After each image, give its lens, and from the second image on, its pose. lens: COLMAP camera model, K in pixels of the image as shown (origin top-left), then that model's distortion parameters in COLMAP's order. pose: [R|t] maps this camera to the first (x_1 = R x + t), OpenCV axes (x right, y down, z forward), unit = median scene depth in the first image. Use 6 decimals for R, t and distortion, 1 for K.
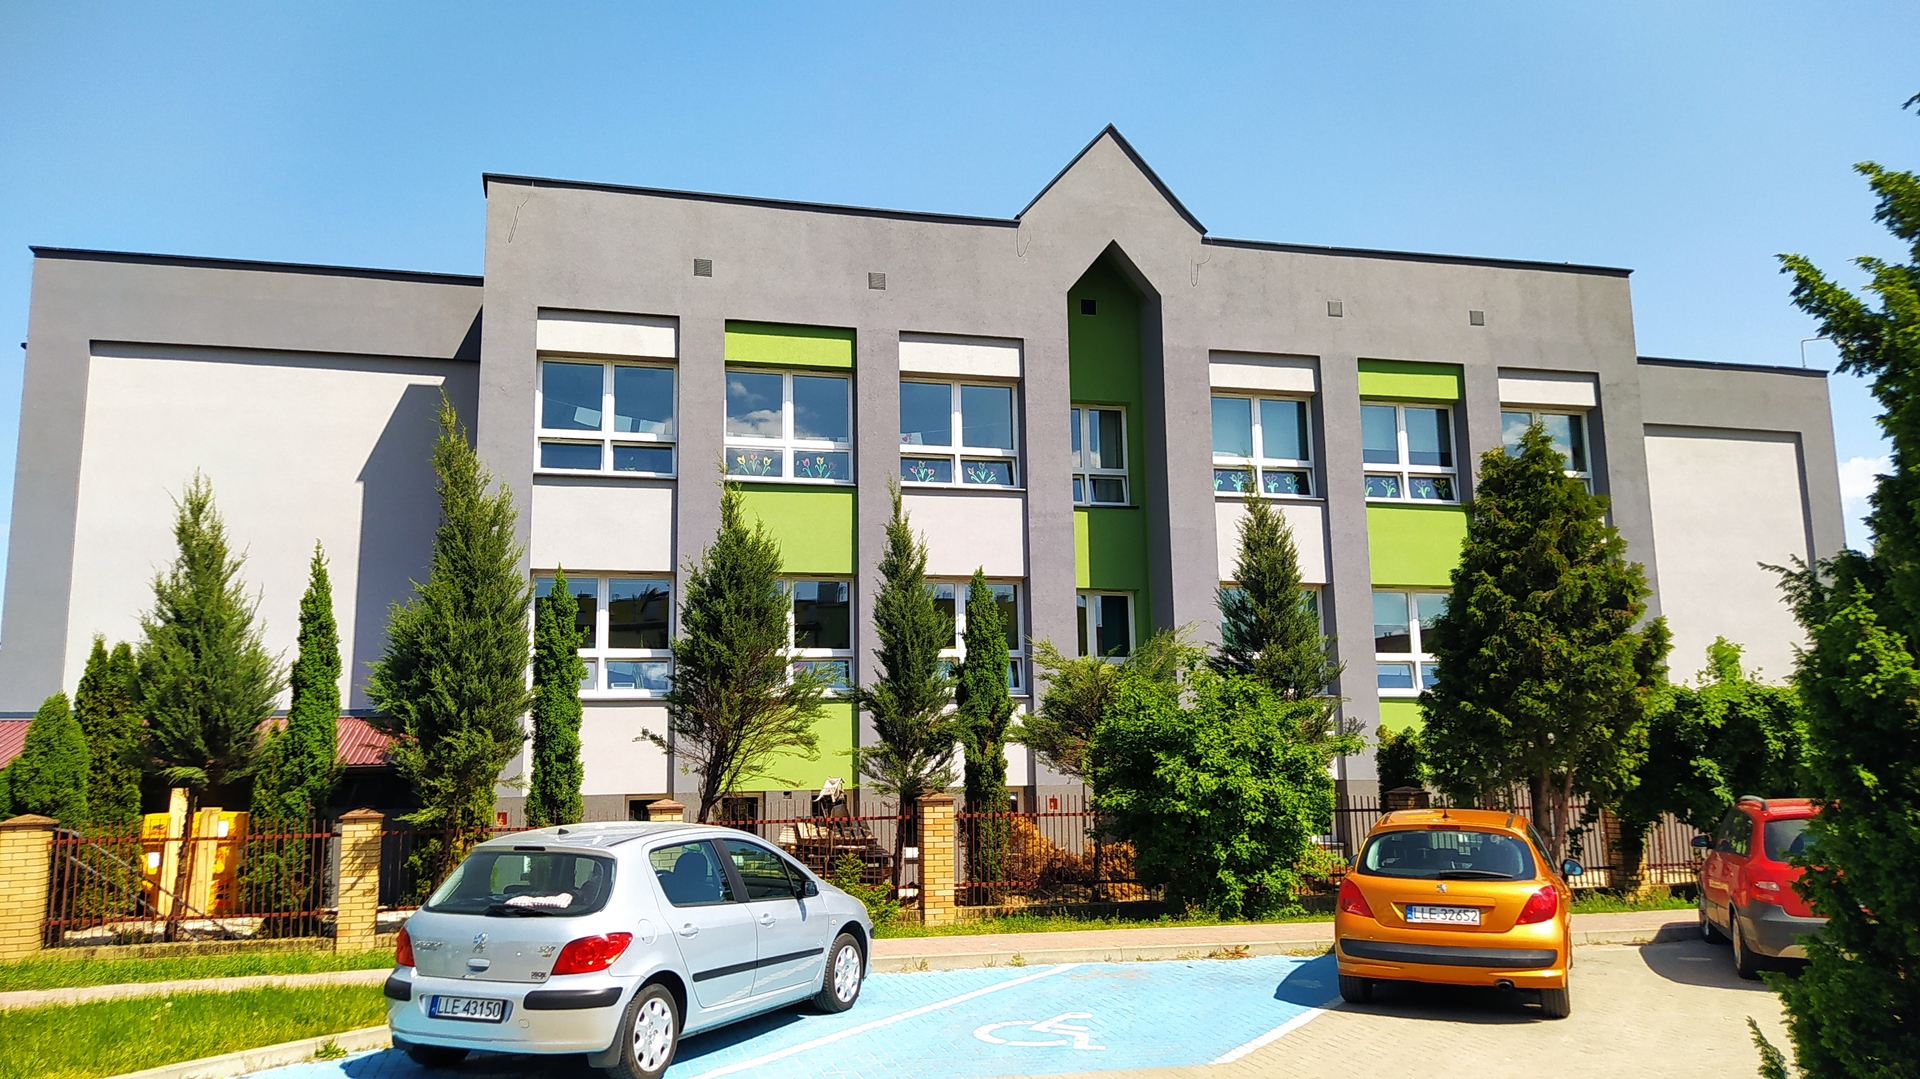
lens RADIAL K [[1421.7, 0, 954.0], [0, 1421.7, 537.2], [0, 0, 1]] dist [0.095374, -0.143043]
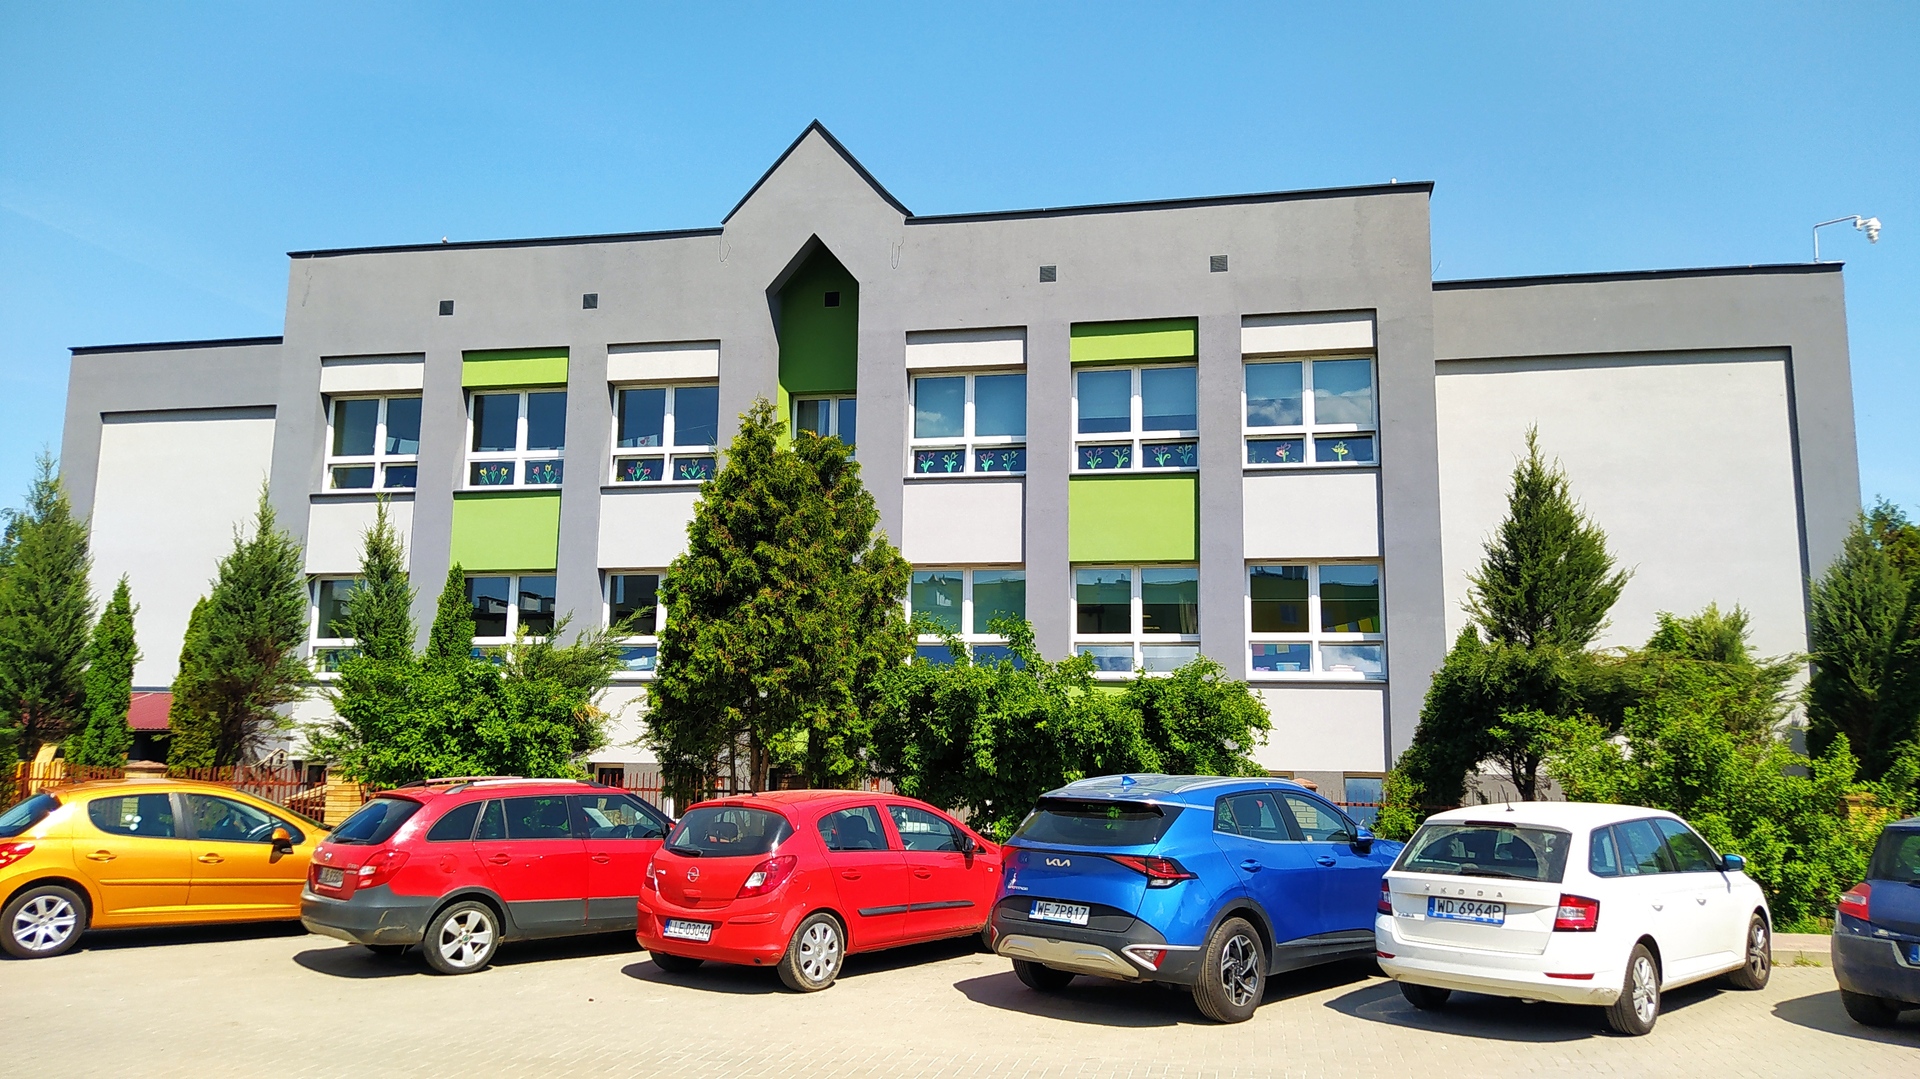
lens RADIAL K [[1353.2, 0, 963.0], [0, 1353.2, 547.4], [0, 0, 1]] dist [0.096435, -0.112068]
pose [[0.901966, -0.036796, -0.430236, 0.603181], [0.043249, 0.999051, 0.005224, 0.015602], [0.429636, -0.023319, 0.902701, 0.156182]]
